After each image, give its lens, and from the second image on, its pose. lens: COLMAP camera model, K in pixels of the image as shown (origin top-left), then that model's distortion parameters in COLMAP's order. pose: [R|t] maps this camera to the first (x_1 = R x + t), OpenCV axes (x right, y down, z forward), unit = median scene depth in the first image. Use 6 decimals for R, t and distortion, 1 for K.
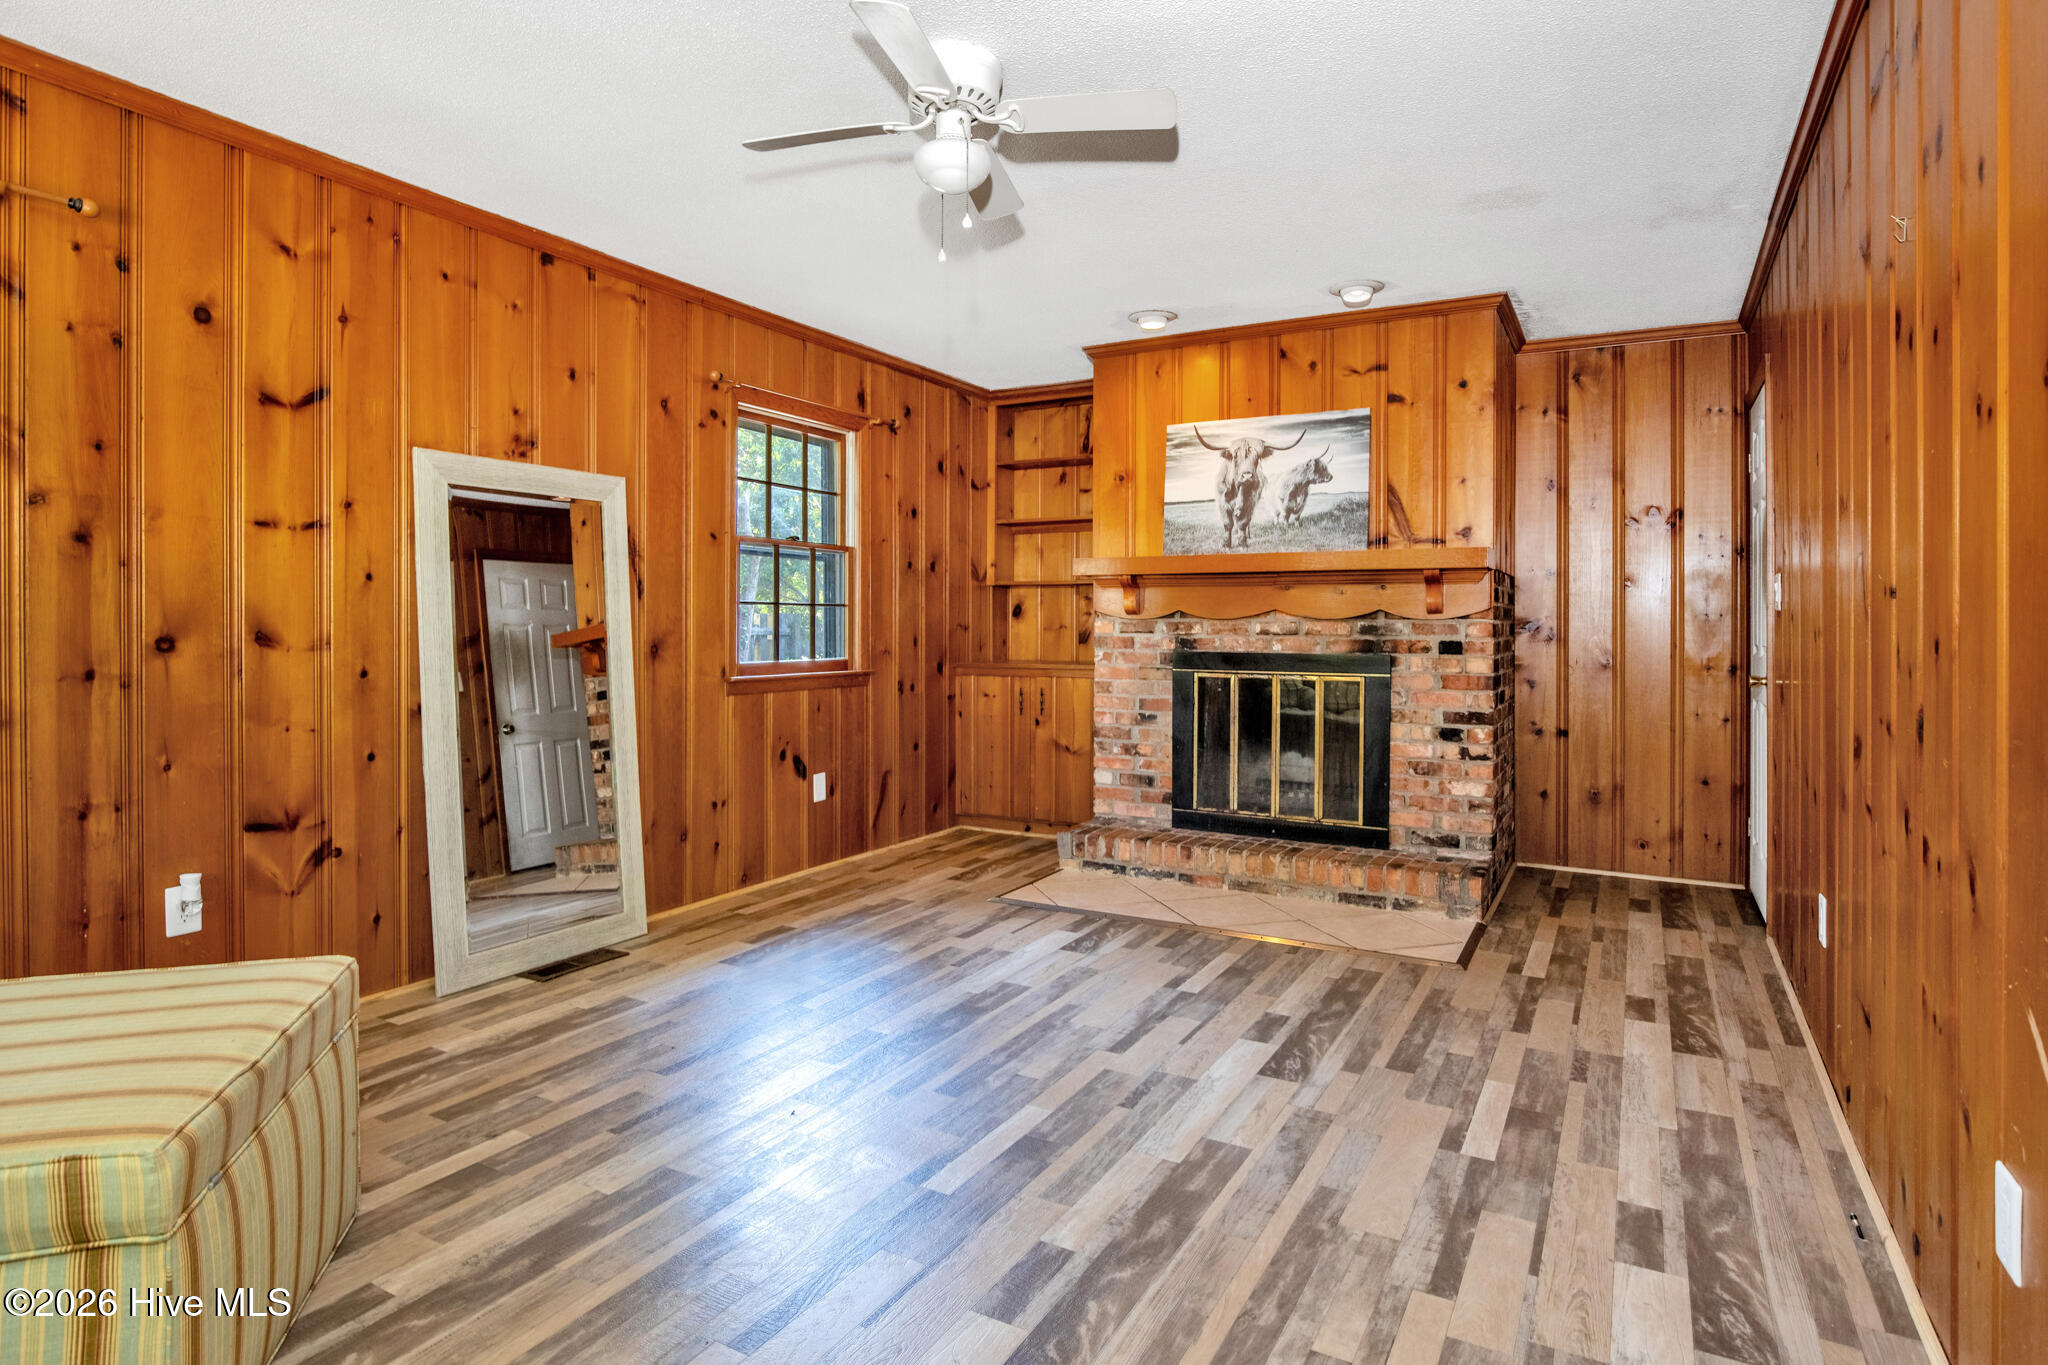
lens RADIAL K [[1088.4, 0, 1035.4], [0, 1088.4, 612.3], [0, 0, 1]] dist [-0.021961, 0.004765]
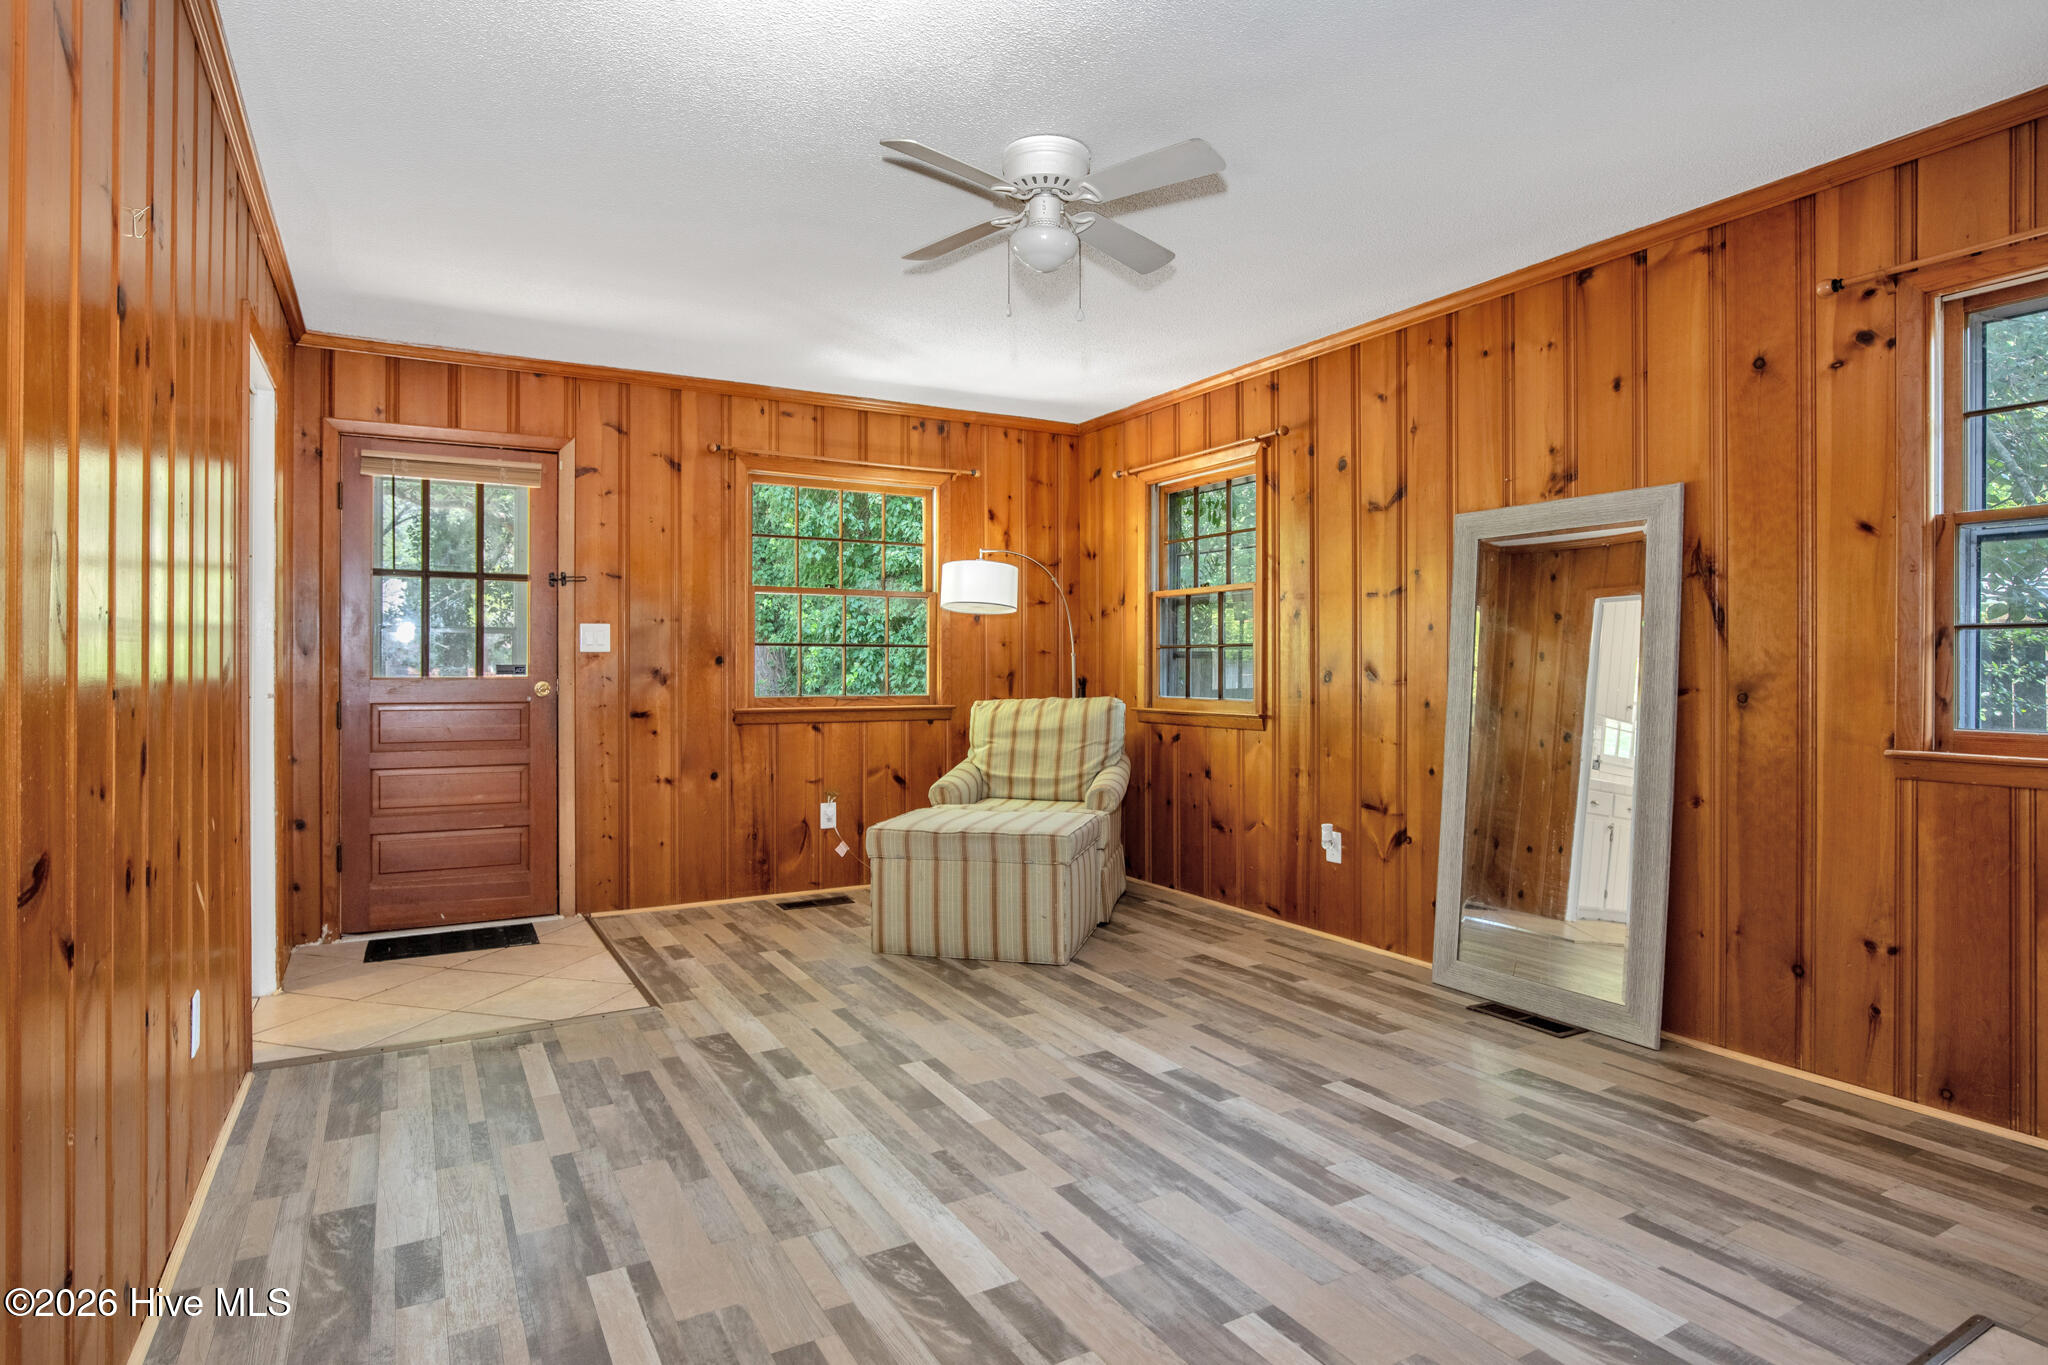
lens RADIAL K [[1088.4, 0, 1028.3], [0, 1088.4, 684.0], [0, 0, 1]] dist [-0.021961, 0.004765]
pose [[-0.510565, 0.014332, -0.859719, 0.859285], [0.009816, 0.999893, 0.010839, 0.017622], [0.859783, -0.002905, -0.510651, 1.528062]]
